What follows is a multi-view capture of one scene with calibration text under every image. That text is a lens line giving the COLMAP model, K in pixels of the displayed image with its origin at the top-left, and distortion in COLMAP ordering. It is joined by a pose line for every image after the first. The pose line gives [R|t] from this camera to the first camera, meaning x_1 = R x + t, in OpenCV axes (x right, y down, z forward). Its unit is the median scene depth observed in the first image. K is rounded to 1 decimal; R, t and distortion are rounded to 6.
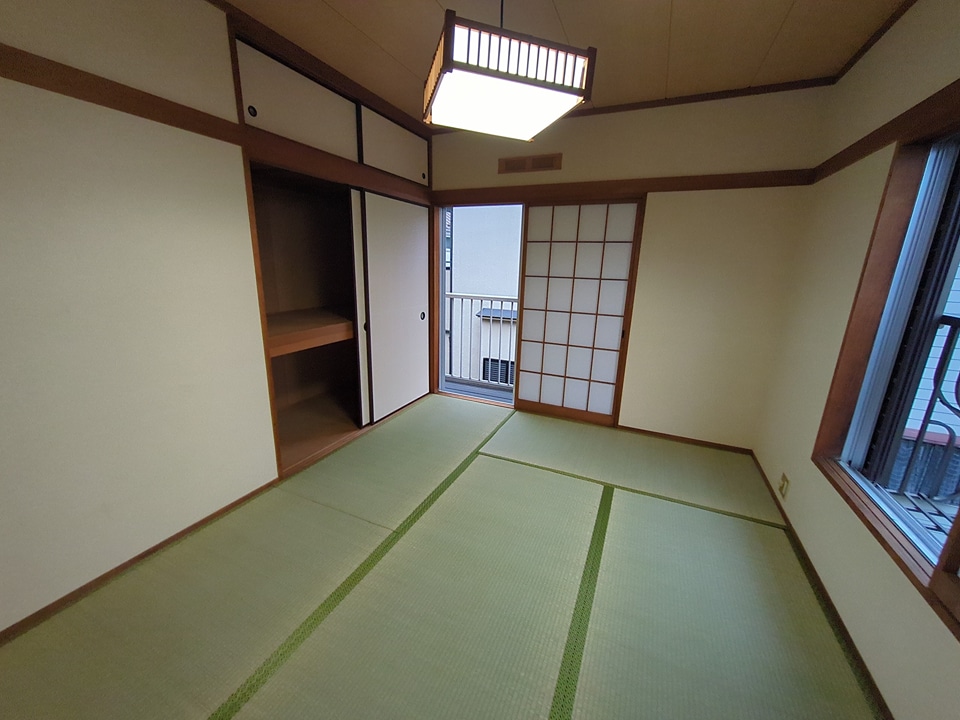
lens RADIAL K [[372.9, 0, 480.0], [0, 372.9, 360.0], [0, 0, 1]] dist [-0.013236, 0.000015]
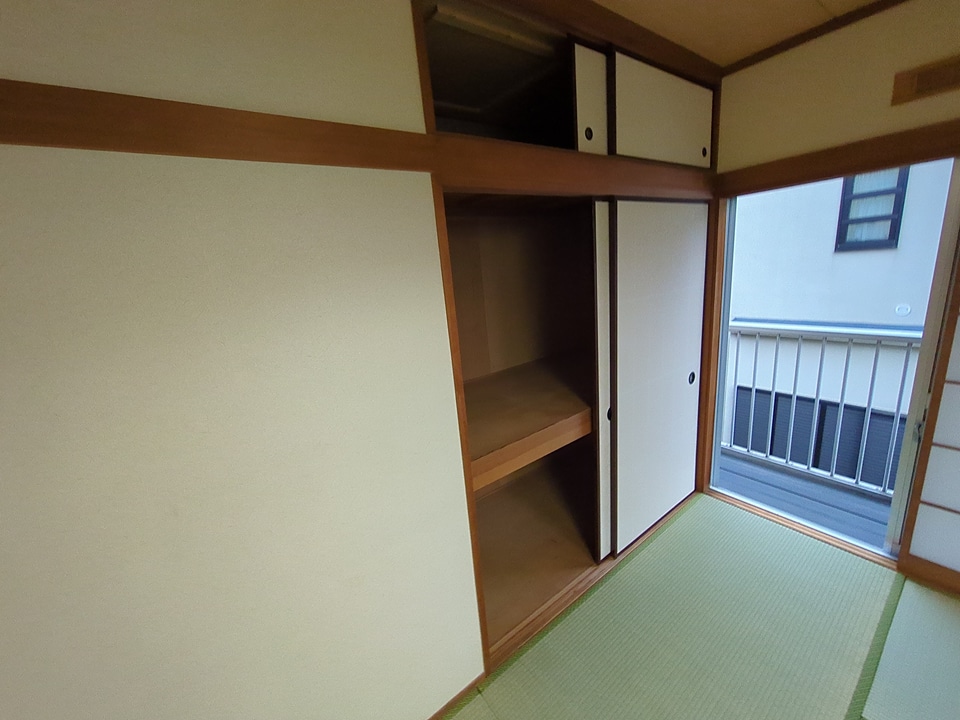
lens RADIAL K [[372.9, 0, 480.0], [0, 372.9, 360.0], [0, 0, 1]] dist [-0.013236, 0.000015]
pose [[0.862835, 0.012642, -0.505327, -0.172978], [-0.008911, 0.999912, 0.009800, -0.179068], [0.505406, -0.003953, 0.862872, 0.331024]]
